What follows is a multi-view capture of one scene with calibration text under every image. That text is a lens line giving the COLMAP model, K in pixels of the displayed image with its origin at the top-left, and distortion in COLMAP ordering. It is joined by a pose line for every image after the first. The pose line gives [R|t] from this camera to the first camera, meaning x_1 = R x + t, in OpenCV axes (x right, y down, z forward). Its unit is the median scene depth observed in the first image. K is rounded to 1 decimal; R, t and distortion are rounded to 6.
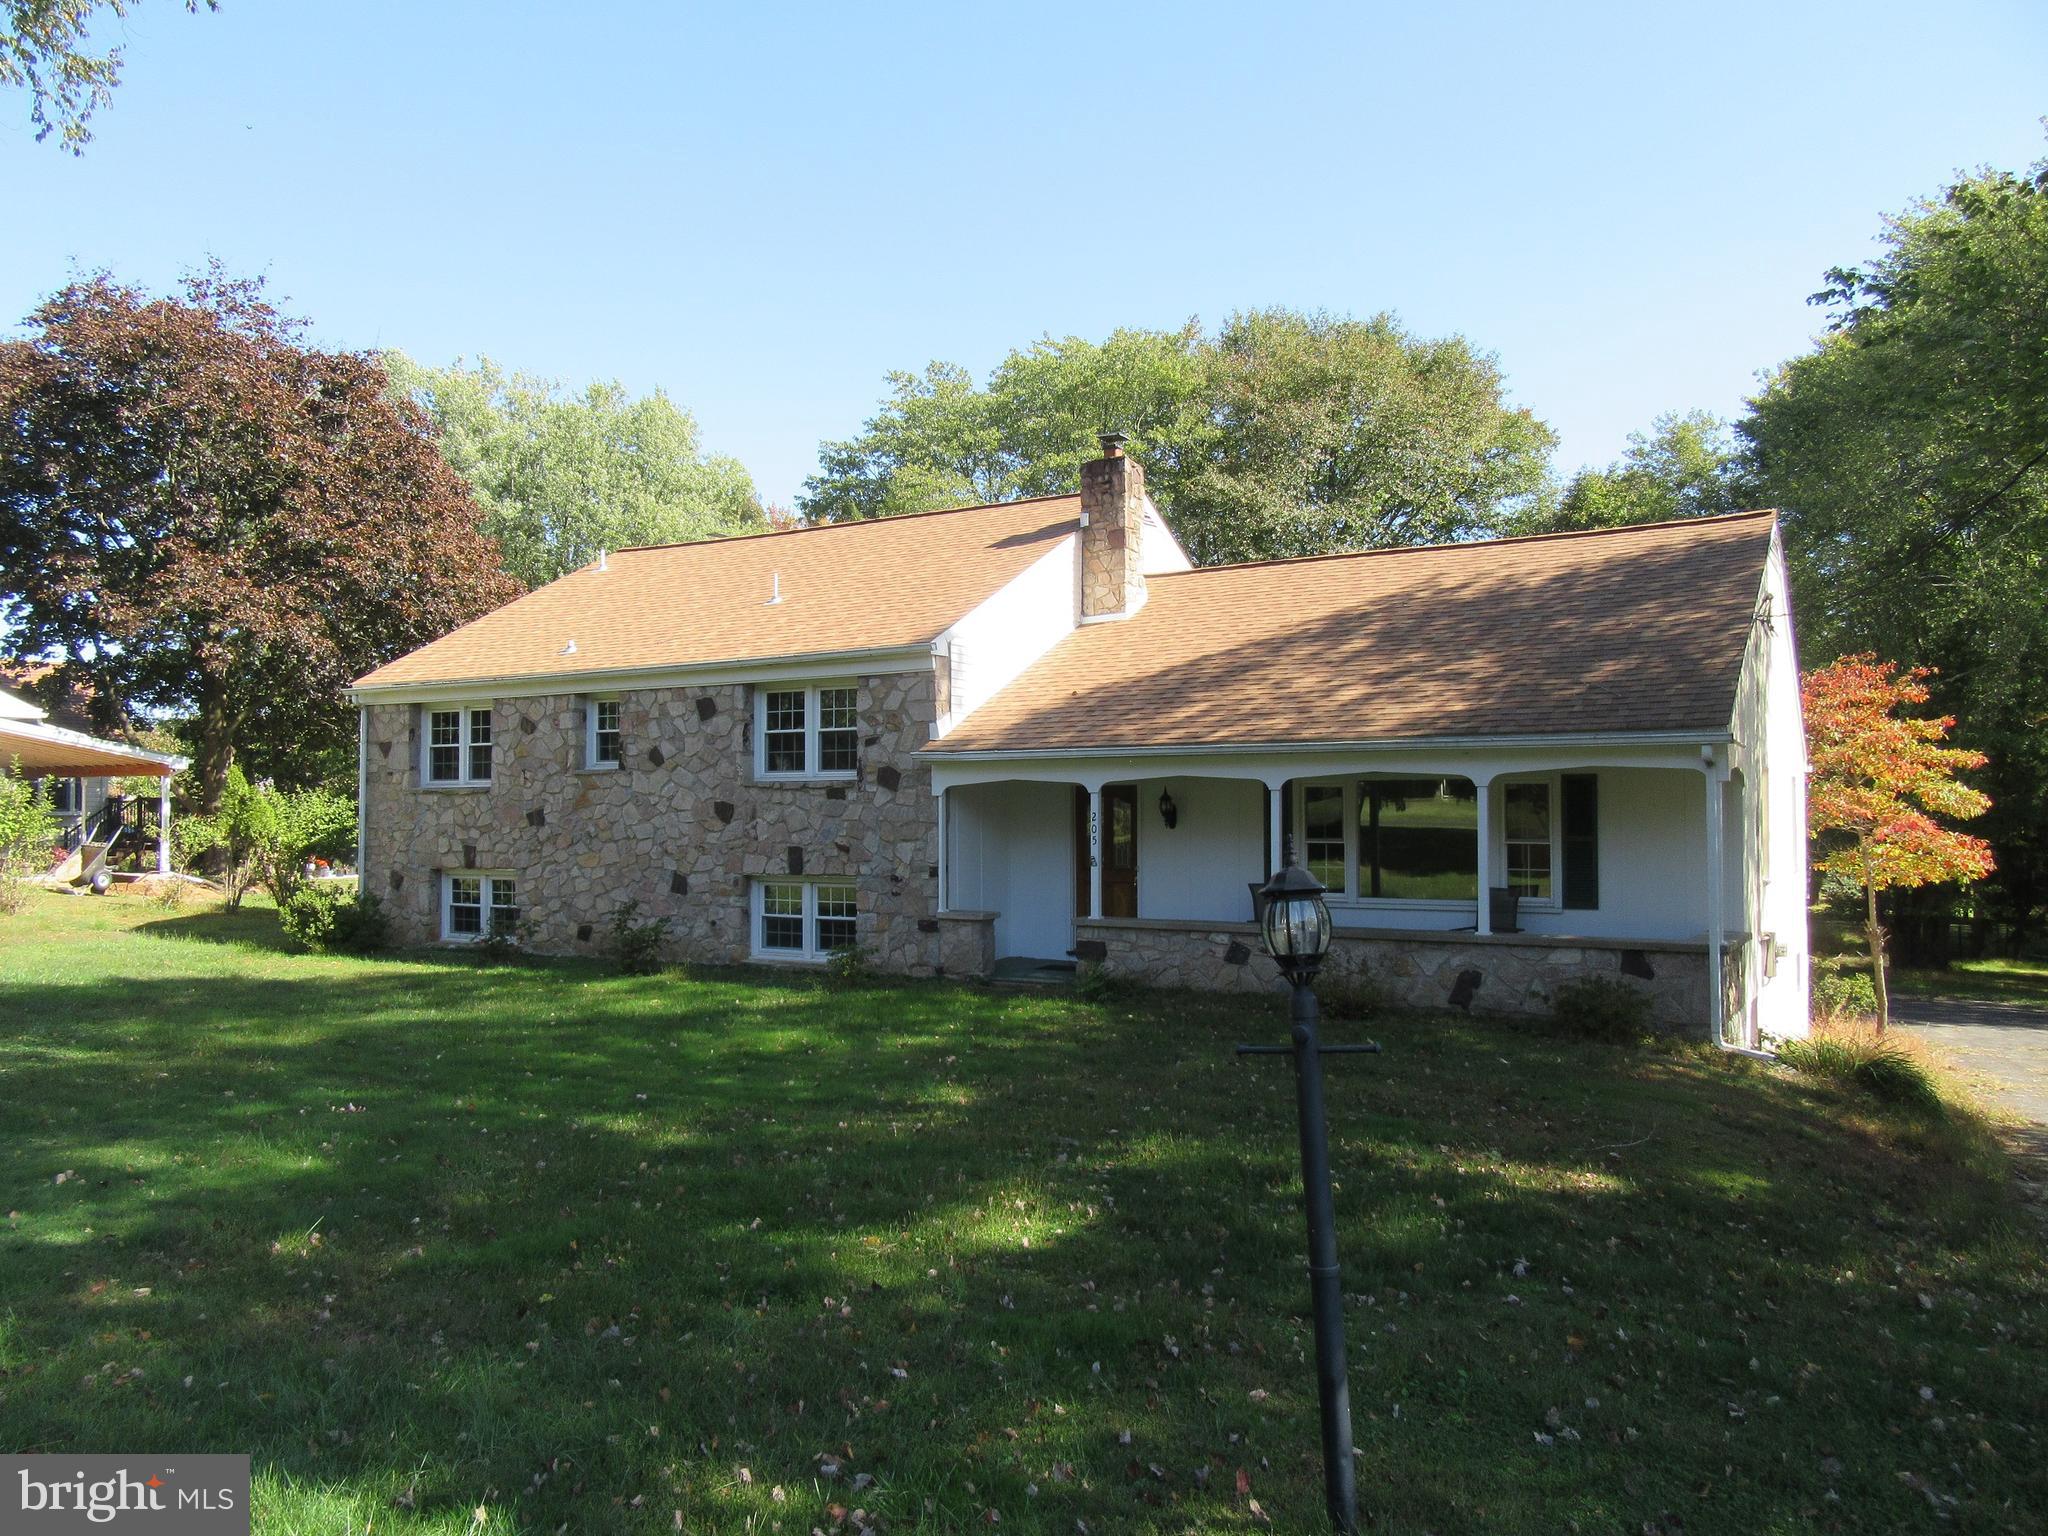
lens RADIAL K [[1528.1, 0, 1022.8], [0, 1528.1, 769.9], [0, 0, 1]] dist [-0.004279, -0.001272]
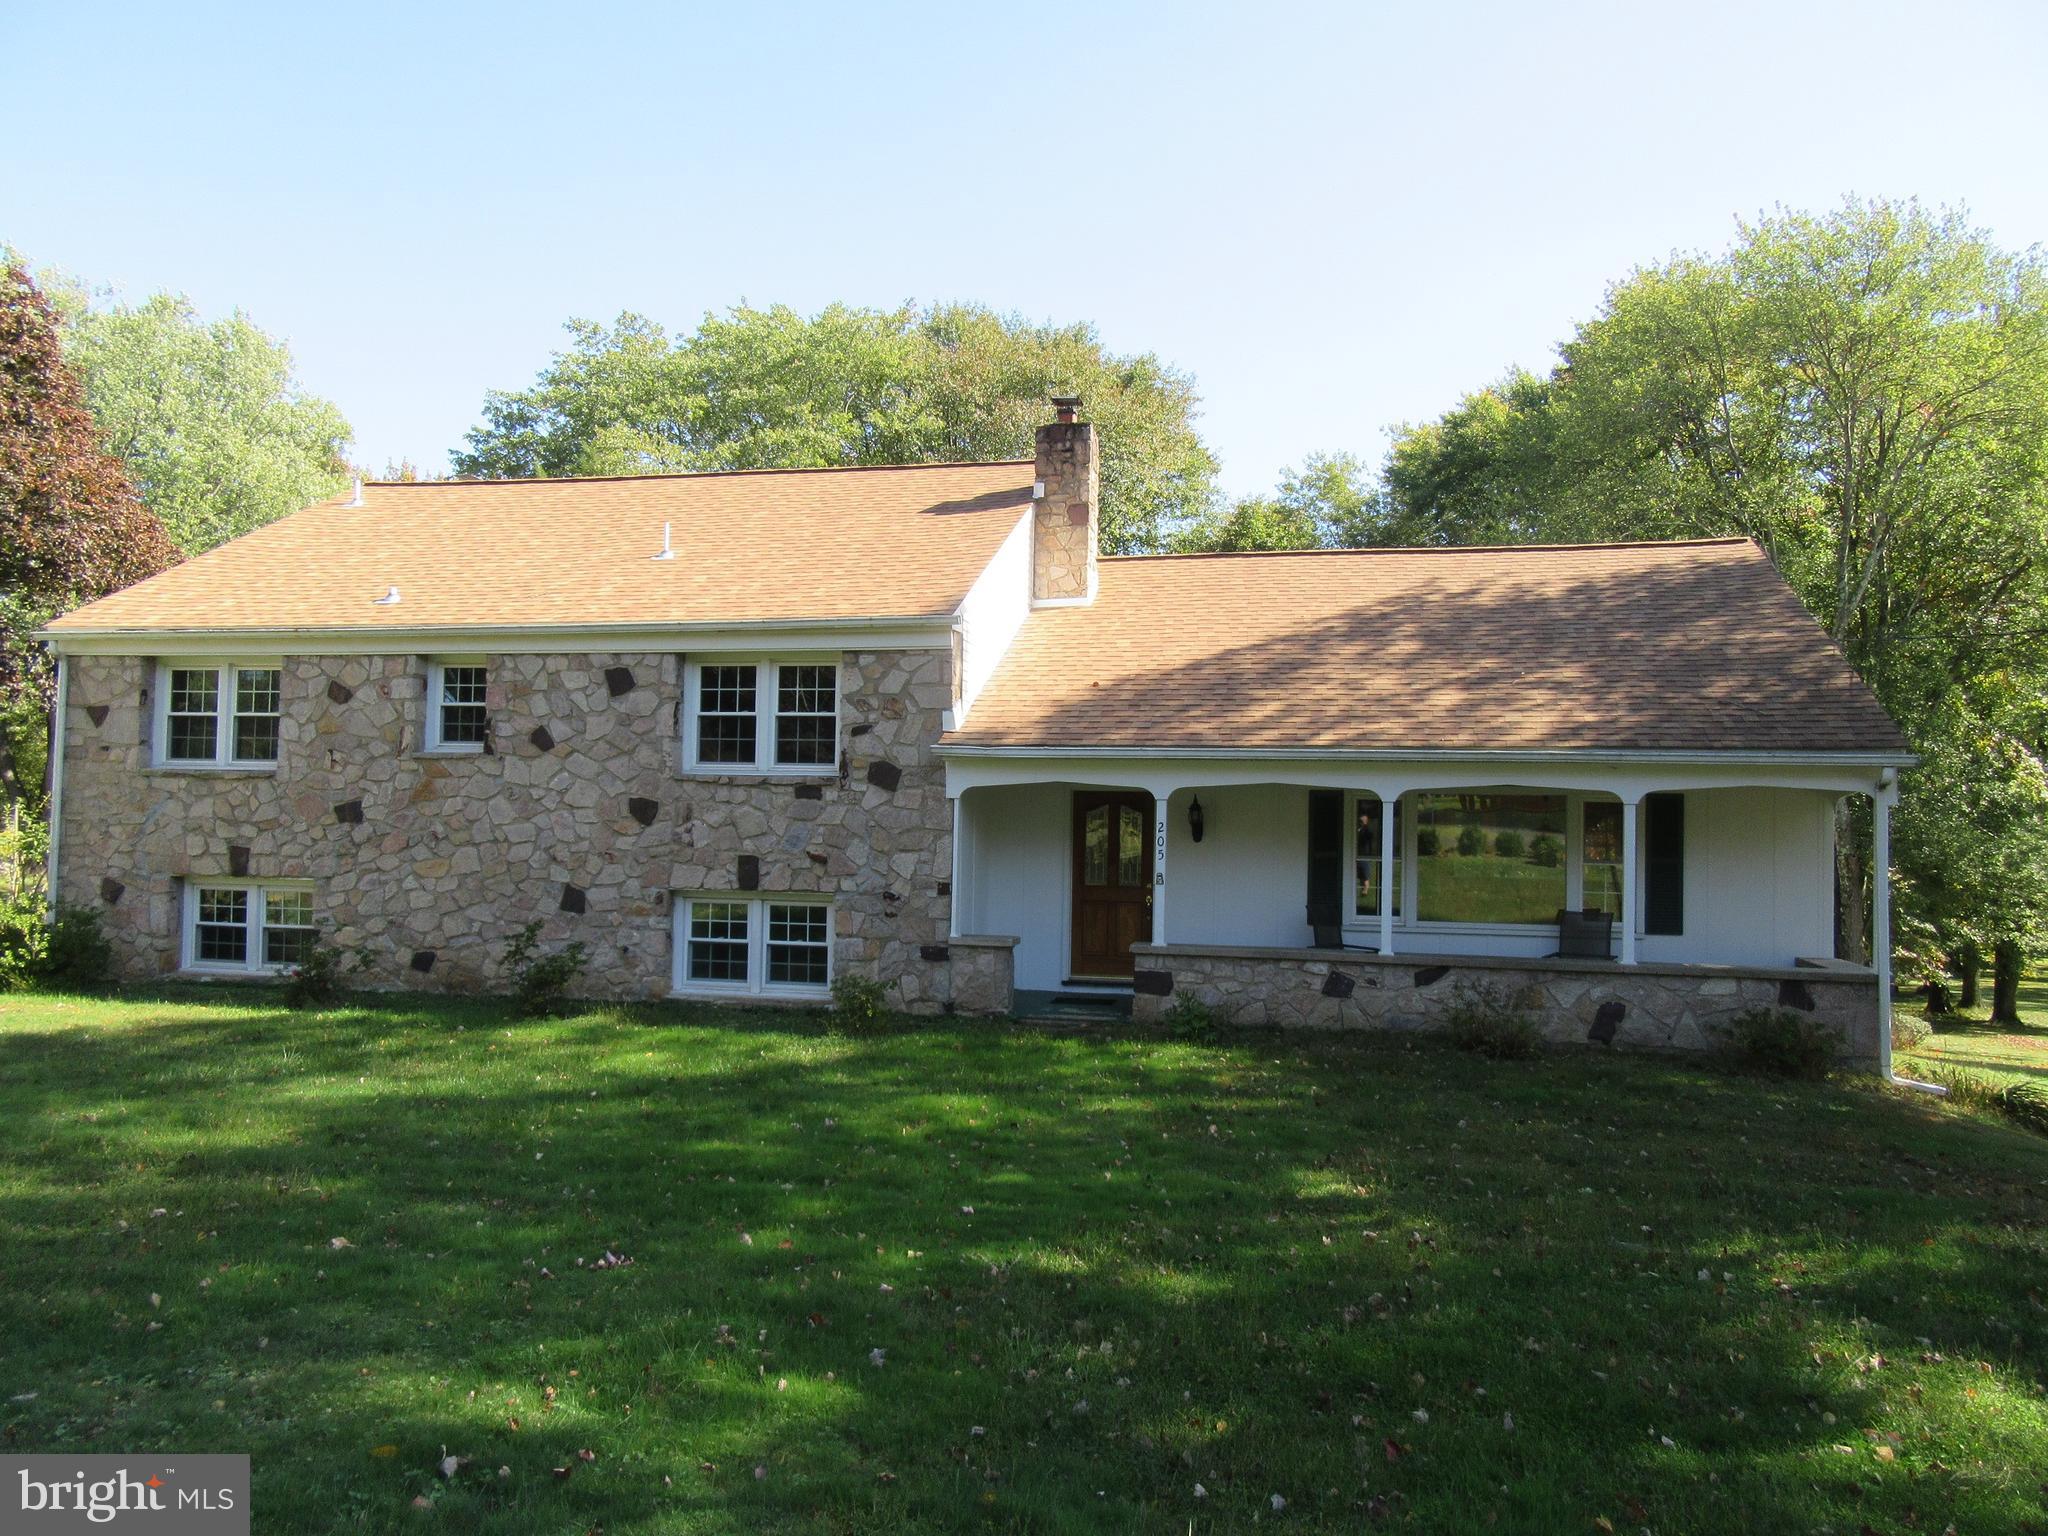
lens RADIAL K [[1528.1, 0, 1022.8], [0, 1528.1, 769.9], [0, 0, 1]] dist [-0.004279, -0.001272]
pose [[0.950216, 0.032407, 0.309902, -0.251577], [-0.030661, 0.999475, -0.010507, 0.008190], [-0.310079, 0.000483, 0.950711, 0.171730]]
